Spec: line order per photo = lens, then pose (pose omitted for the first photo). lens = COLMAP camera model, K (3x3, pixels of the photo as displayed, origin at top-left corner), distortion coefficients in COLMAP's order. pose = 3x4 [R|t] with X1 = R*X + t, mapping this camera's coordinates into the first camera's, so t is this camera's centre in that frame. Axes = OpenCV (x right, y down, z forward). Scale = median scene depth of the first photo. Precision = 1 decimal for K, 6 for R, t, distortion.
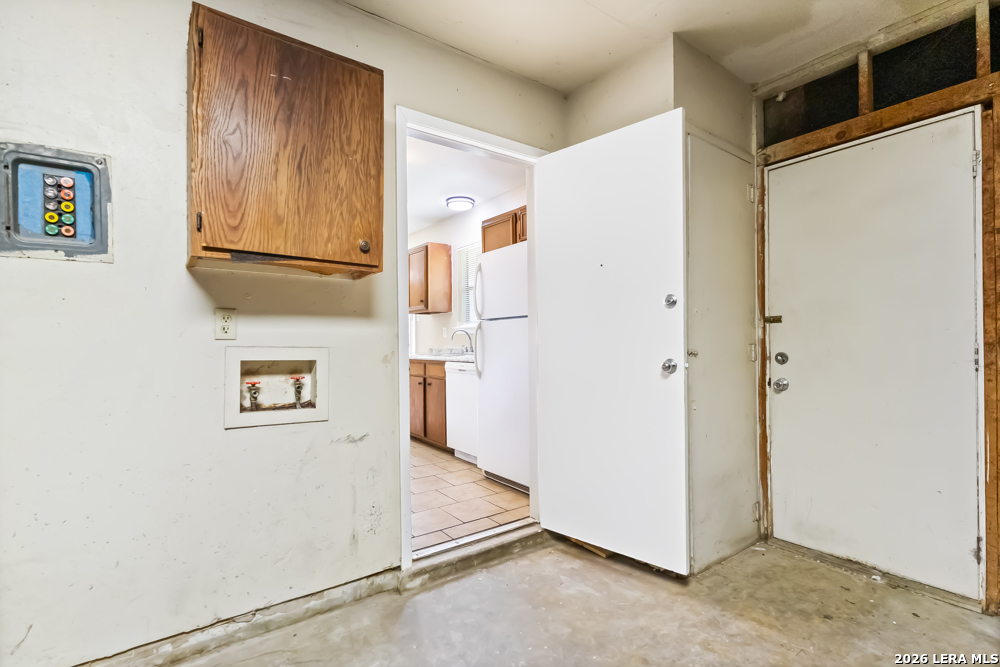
lens RADIAL K [[464.8, 0, 505.1], [0, 464.8, 342.1], [0, 0, 1]] dist [-0.005423, 0.003776]
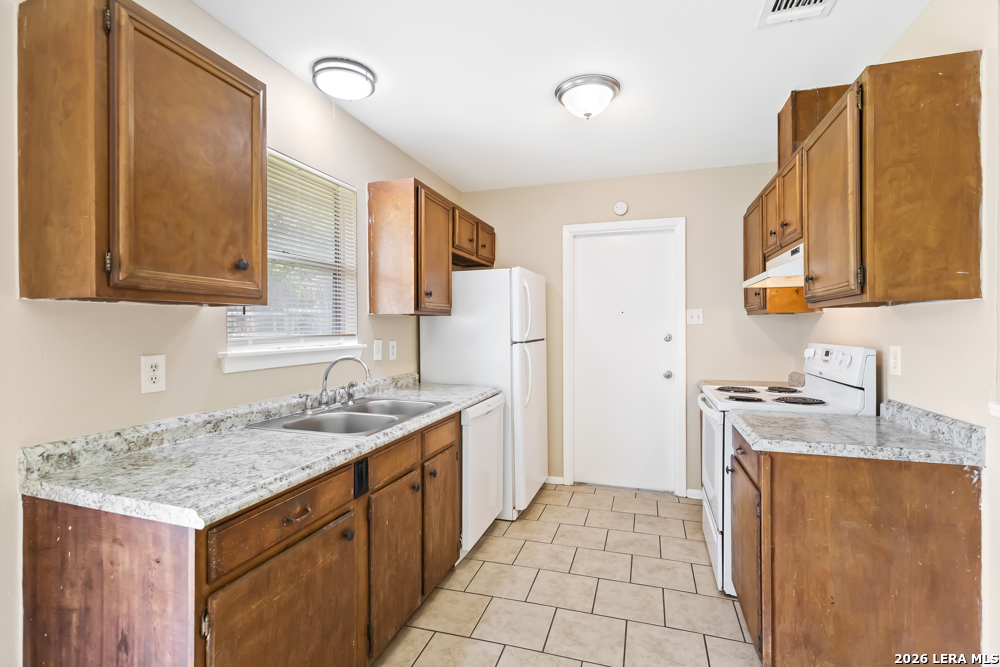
lens RADIAL K [[464.8, 0, 501.6], [0, 464.8, 325.5], [0, 0, 1]] dist [-0.005423, 0.003776]
pose [[-0.589441, 0.015064, 0.807671, -0.504894], [0.010747, 0.999884, -0.010806, -0.046227], [-0.807740, 0.002310, -0.589535, 1.050428]]
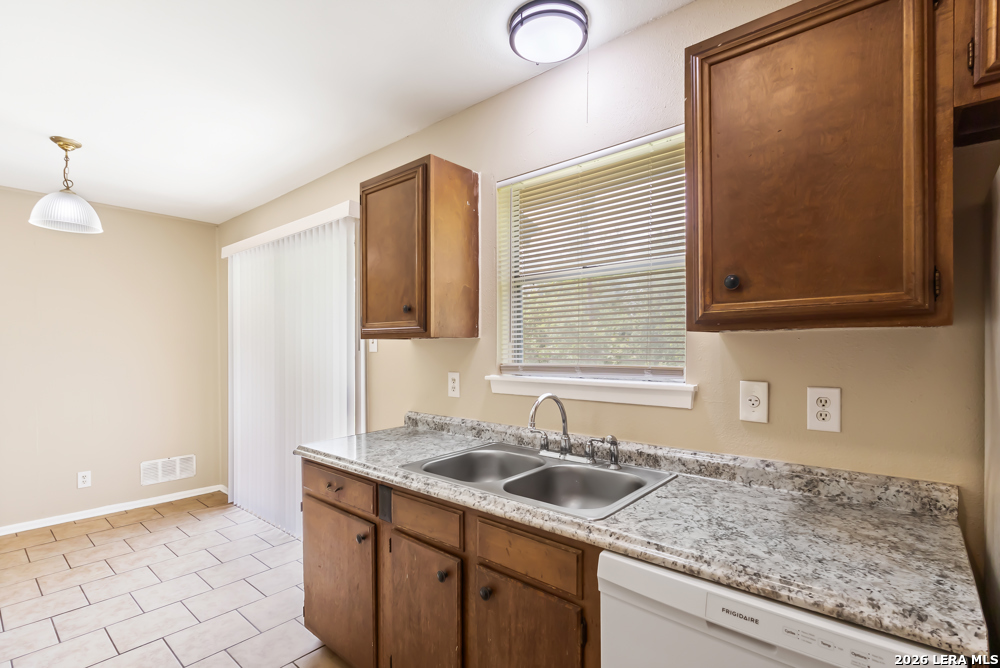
lens RADIAL K [[464.8, 0, 501.3], [0, 464.8, 352.8], [0, 0, 1]] dist [-0.005423, 0.003776]
pose [[0.975139, 0.011483, 0.221298, -0.191343], [-0.011644, 0.999932, -0.000577, -0.051953], [-0.221289, -0.002014, 0.975206, 0.615221]]
